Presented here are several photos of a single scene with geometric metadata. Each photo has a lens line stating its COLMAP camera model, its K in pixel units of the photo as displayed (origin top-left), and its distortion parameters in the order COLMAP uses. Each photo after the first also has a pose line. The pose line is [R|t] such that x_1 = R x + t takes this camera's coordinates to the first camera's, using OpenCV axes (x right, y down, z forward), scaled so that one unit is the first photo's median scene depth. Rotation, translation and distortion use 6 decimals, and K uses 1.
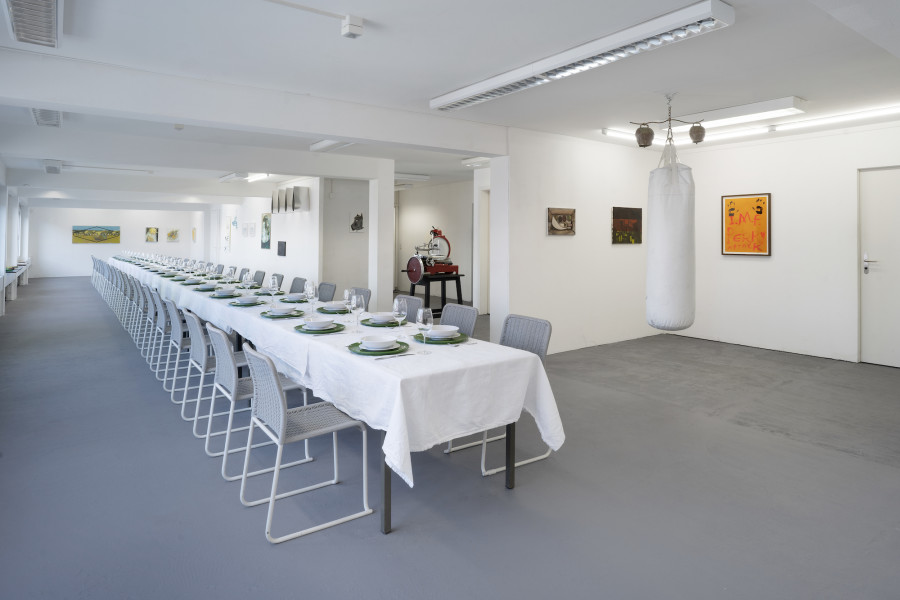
lens RADIAL K [[541.3, 0, 449.5], [0, 541.3, 227.5], [0, 0, 1]] dist [-0.046592, 0.000108]
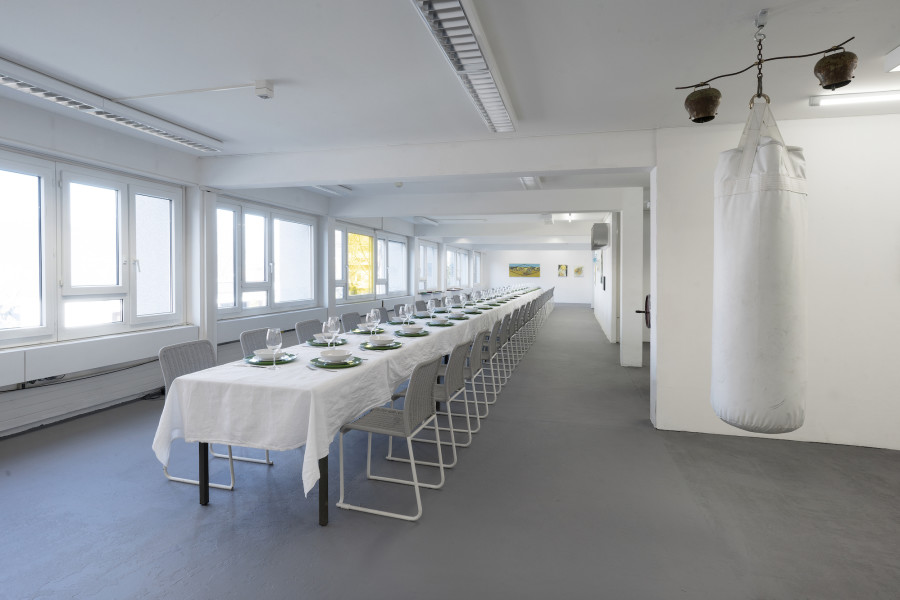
lens RADIAL K [[483.8, 0, 449.3], [0, 483.8, 275.6], [0, 0, 1]] dist [0.003659, 0.000724]
pose [[0.635584, 0.012689, -0.771927, 0.286519], [0.002797, 0.999820, 0.018739, 0.007378], [0.772027, -0.014070, 0.635434, 0.196723]]
